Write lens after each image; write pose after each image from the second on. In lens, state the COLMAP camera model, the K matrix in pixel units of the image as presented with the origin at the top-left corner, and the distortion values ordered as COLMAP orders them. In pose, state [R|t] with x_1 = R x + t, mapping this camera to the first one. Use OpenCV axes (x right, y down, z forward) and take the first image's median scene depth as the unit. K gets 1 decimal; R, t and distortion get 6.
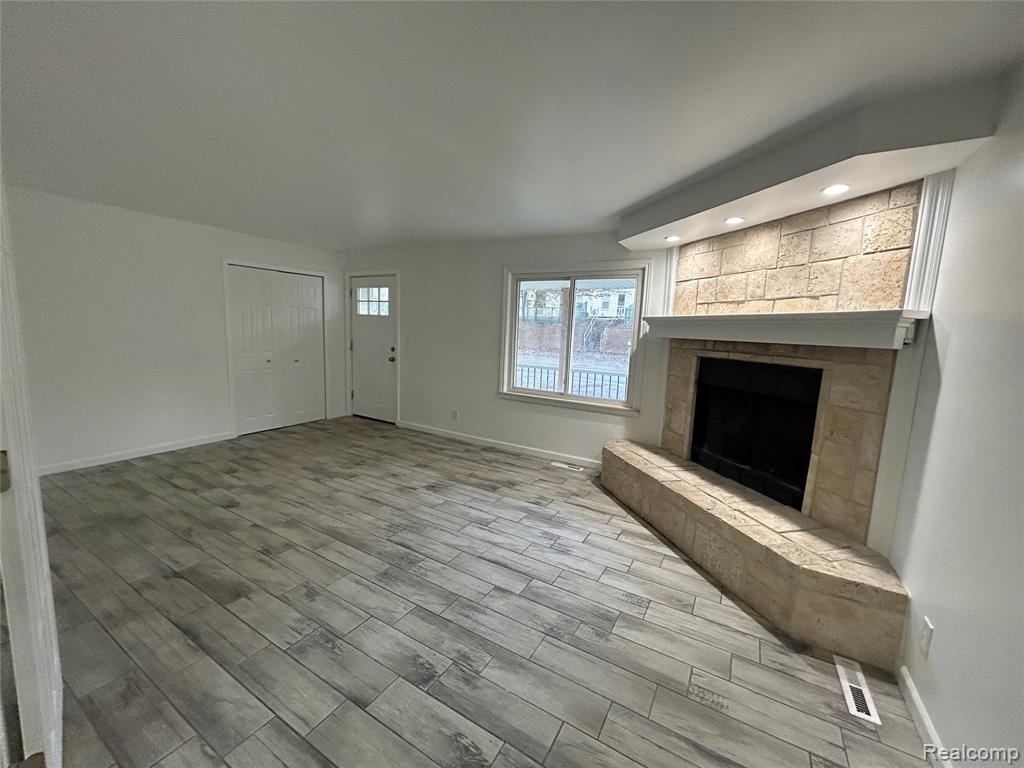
lens RADIAL K [[412.0, 0, 511.2], [0, 412.0, 382.7], [0, 0, 1]] dist [-0.001206, 0.000732]
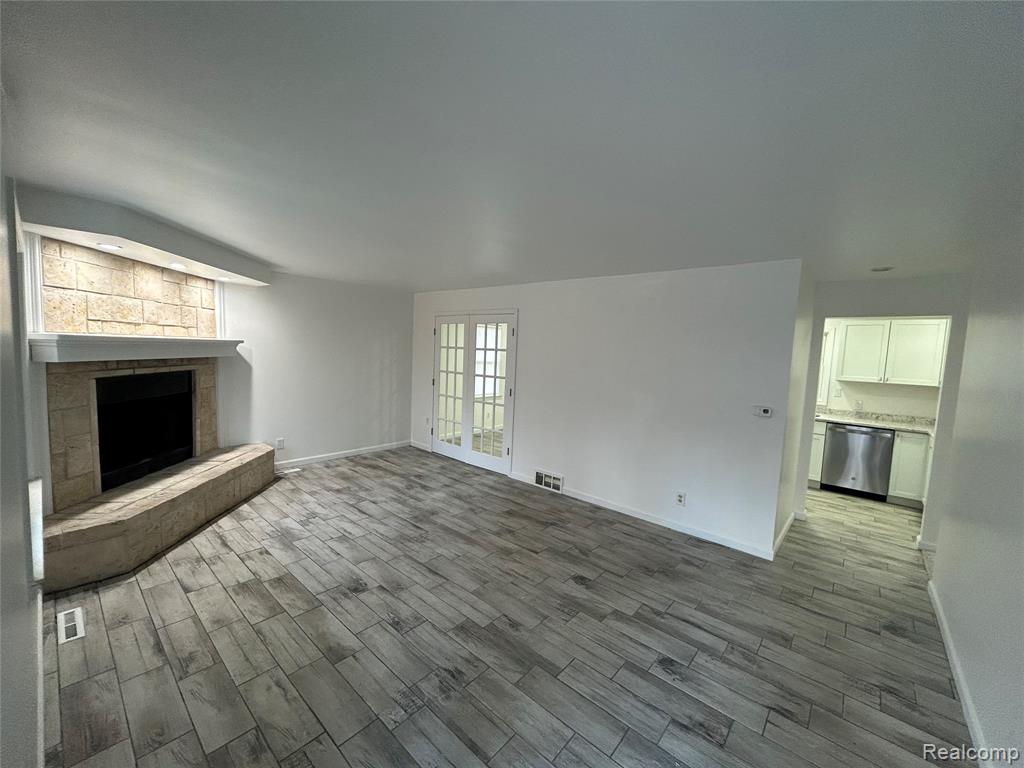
lens RADIAL K [[412.0, 0, 511.2], [0, 412.0, 382.7], [0, 0, 1]] dist [-0.001206, 0.000732]
pose [[-0.979528, -0.096785, 0.176512, -0.699991], [-0.057243, 0.974557, 0.216707, -0.354067], [-0.192995, 0.202167, -0.960147, 1.982510]]
